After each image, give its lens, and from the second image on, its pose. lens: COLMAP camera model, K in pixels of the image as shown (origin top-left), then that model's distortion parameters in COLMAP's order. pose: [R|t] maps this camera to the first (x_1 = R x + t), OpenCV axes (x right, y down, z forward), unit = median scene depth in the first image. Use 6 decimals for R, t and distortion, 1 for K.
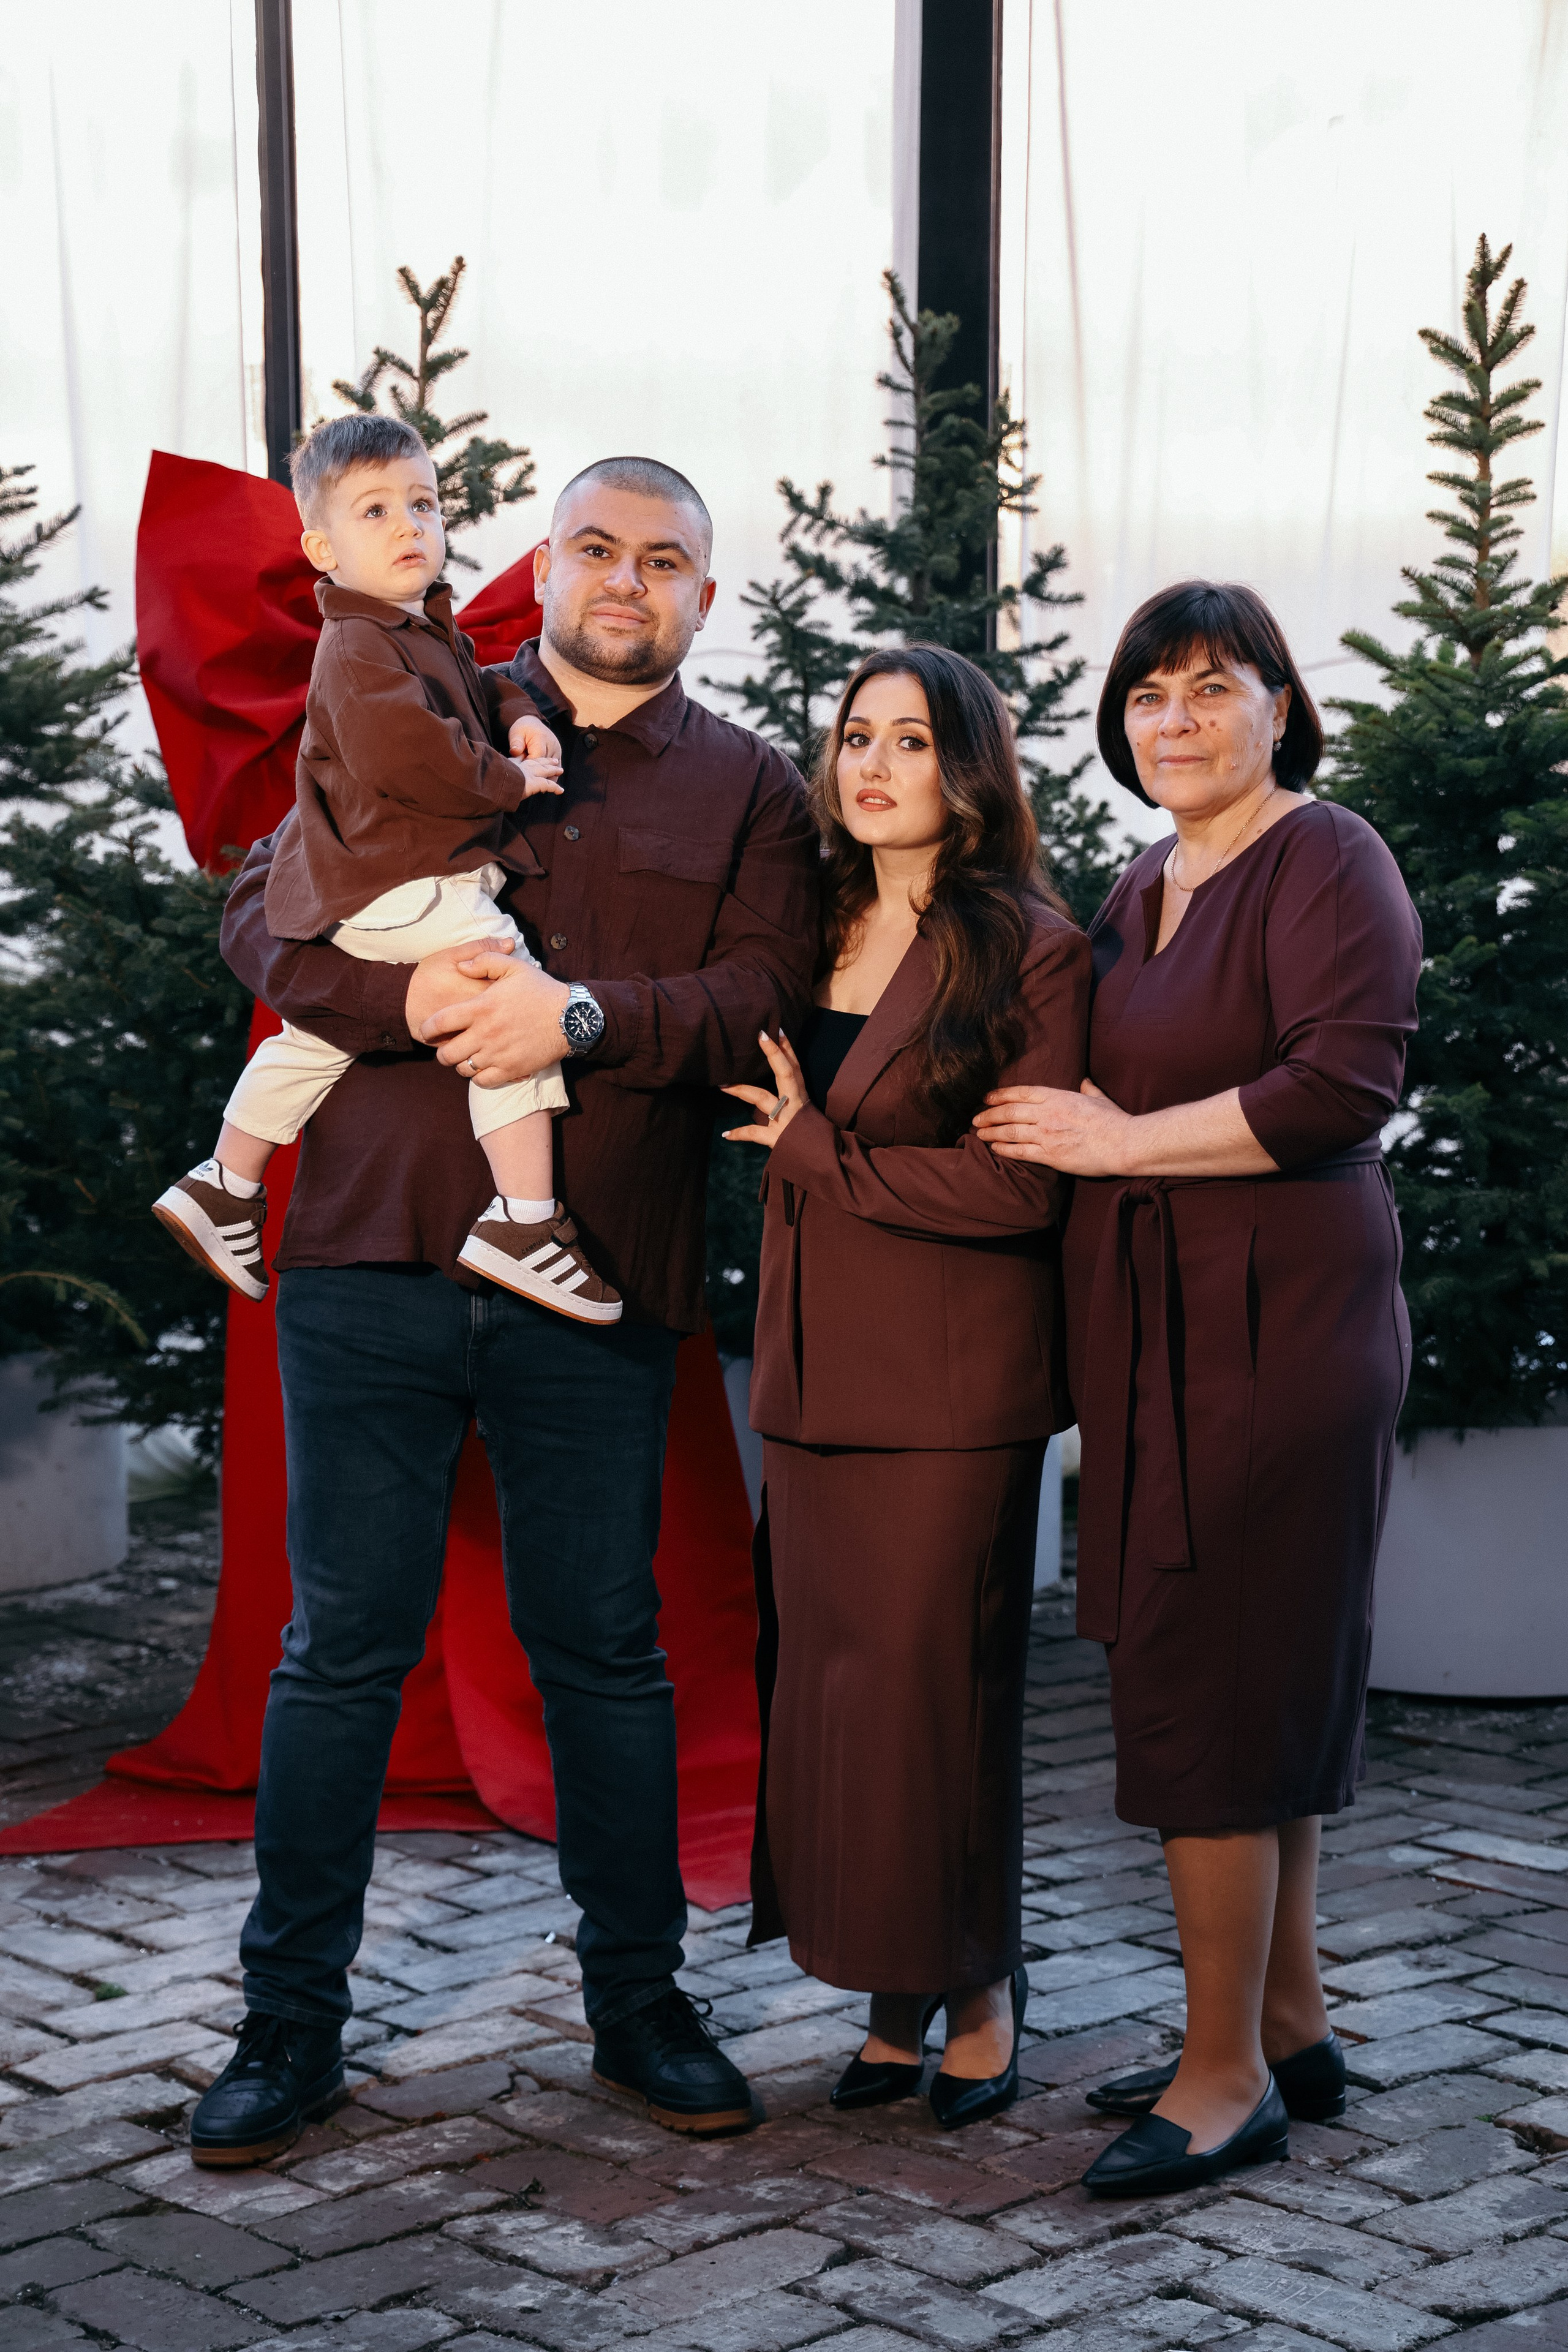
lens RADIAL K [[4645.4, 0, 780.0], [0, 4645.4, 1054.9], [0, 0, 1]] dist [0.412376, -0.260372]
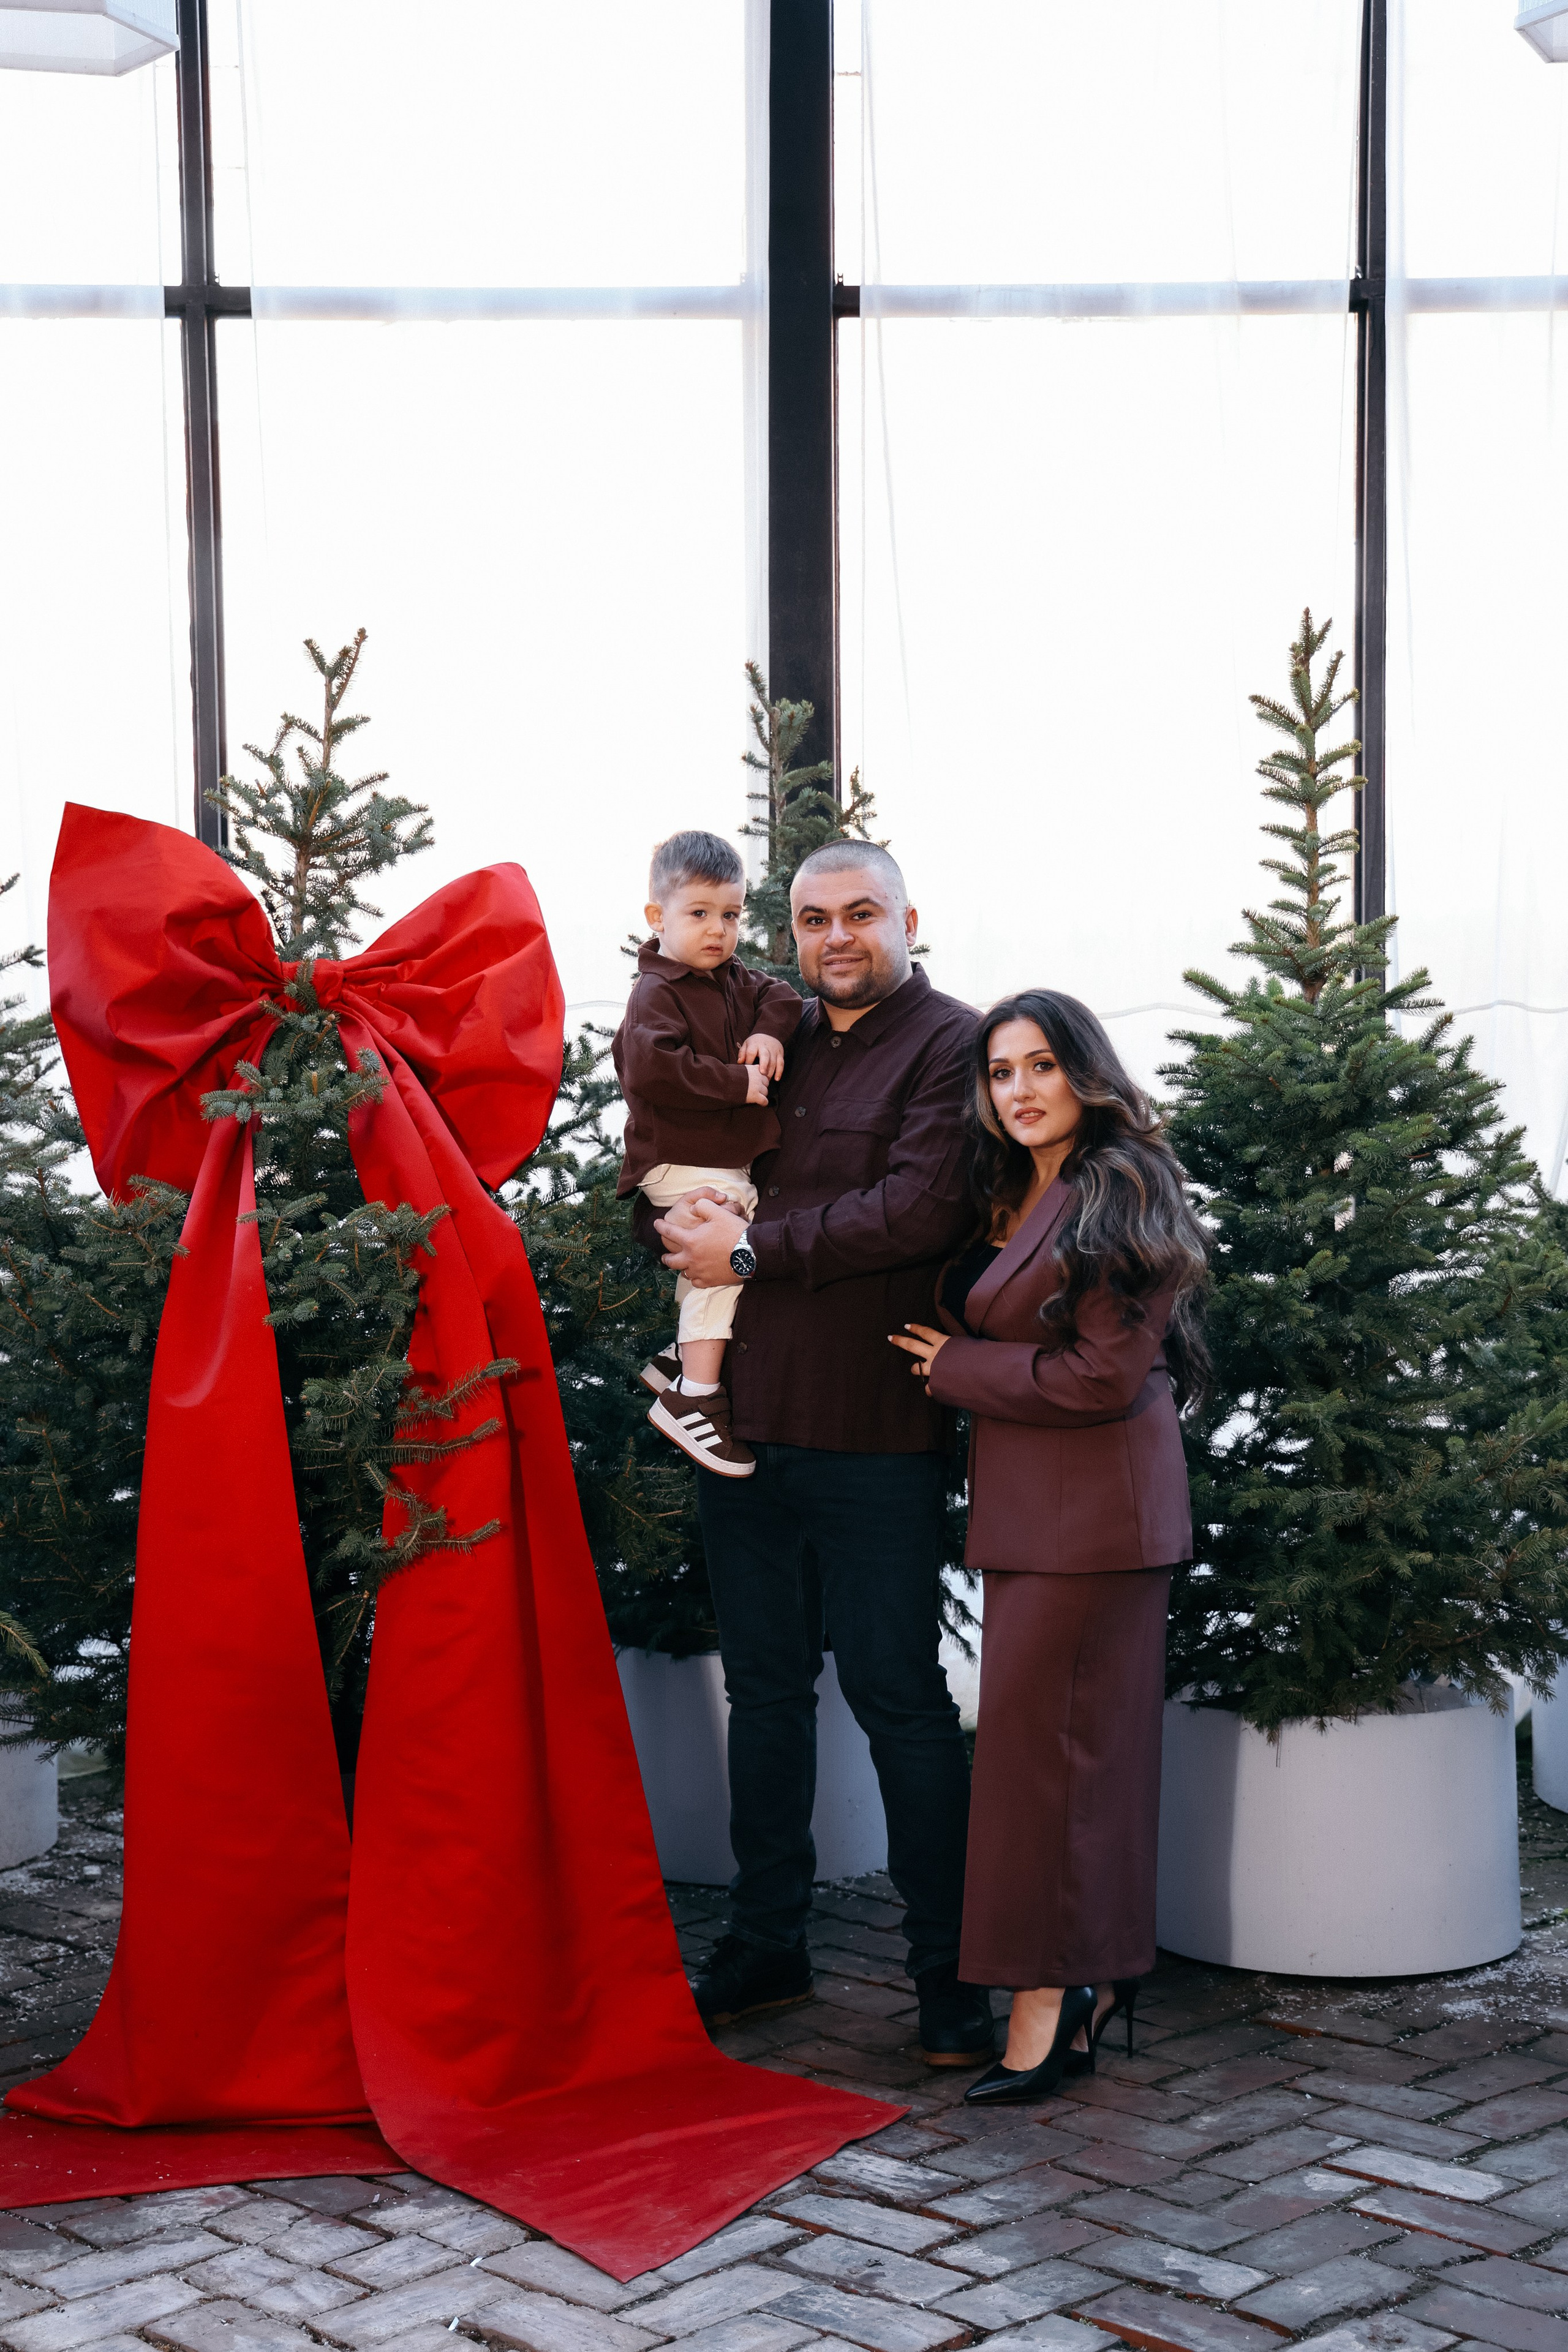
lens RADIAL K [[3284.6, 0, 824.0], [0, 3284.6, 1169.5], [0, 0, 1]] dist [0.140981, 0.047331]
pose [[0.997916, -0.009399, 0.063841, -0.012351], [0.012473, 0.998773, -0.047924, -0.008952], [-0.063312, 0.048620, 0.996809, 0.252786]]
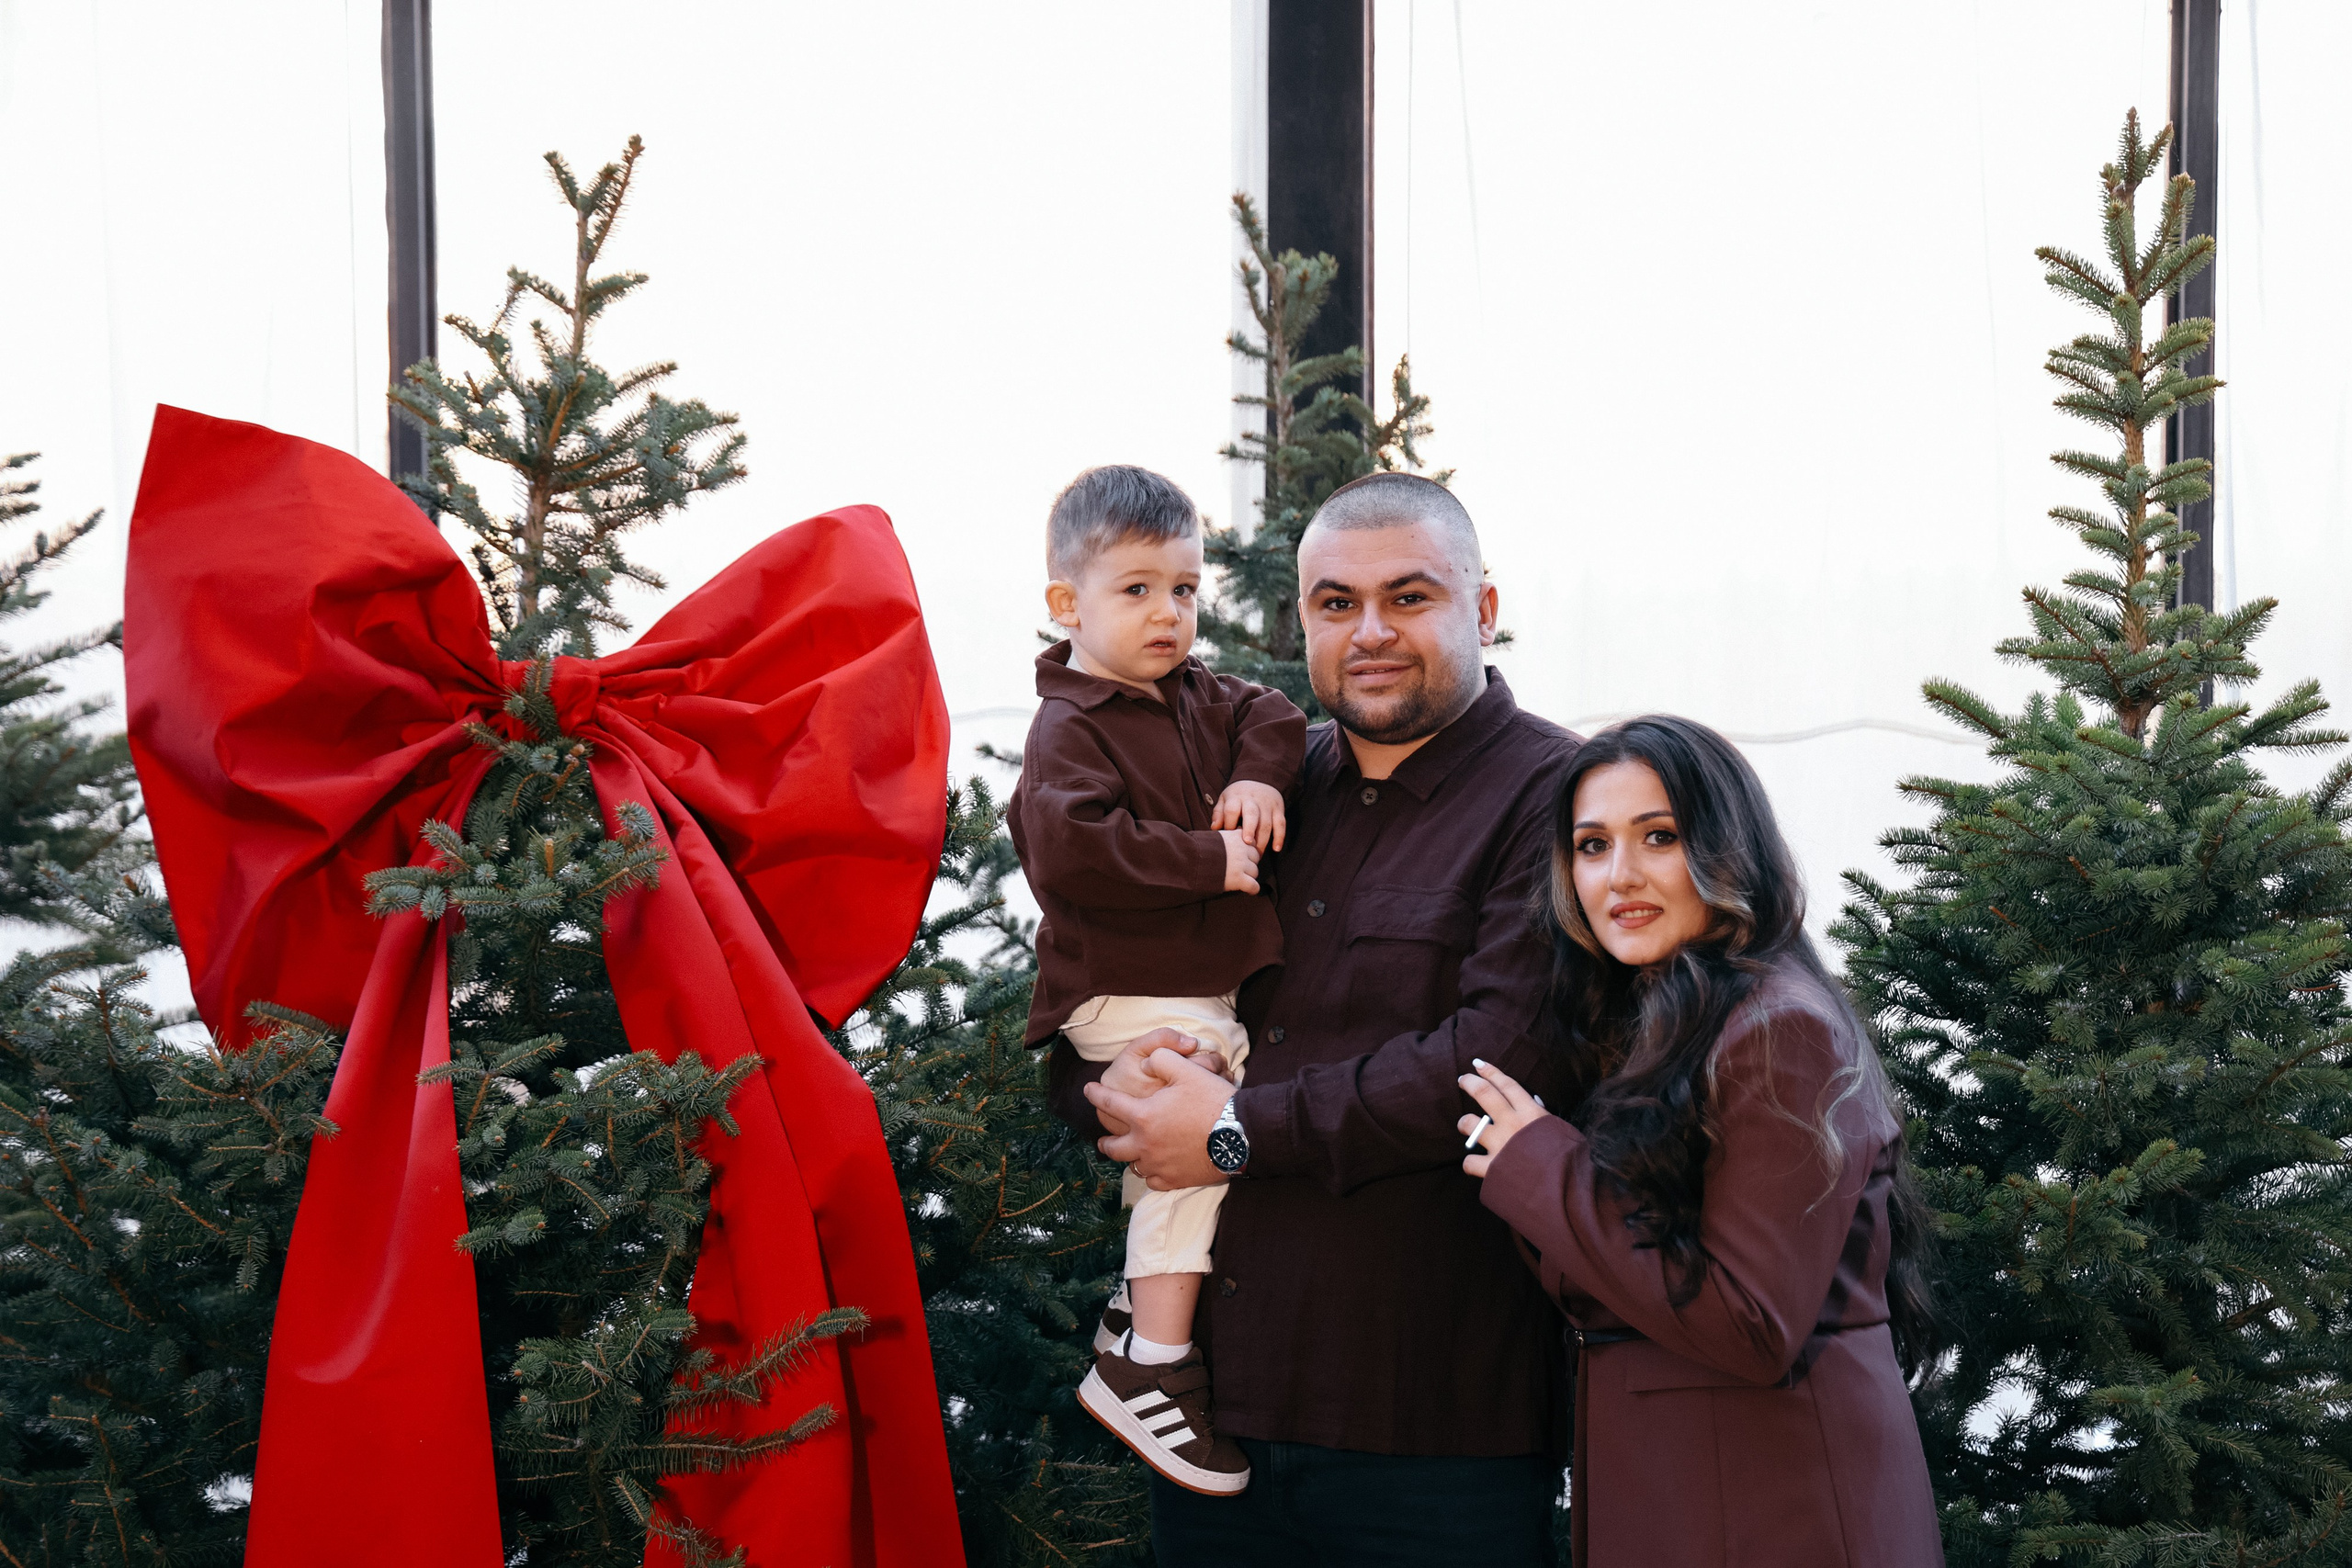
lens RADIAL K [[4645.0, 0, 1249.0], [0, 4645.0, 793.1], [0, 0, 1]] dist [0.412376, -0.260372]
pose [[0.998789, 0.000616, 0.049189, -0.012888], [0.002944, 0.997380, -0.072286, -0.025037], [-0.049104, 0.072343, 0.996170, 0.327507]]
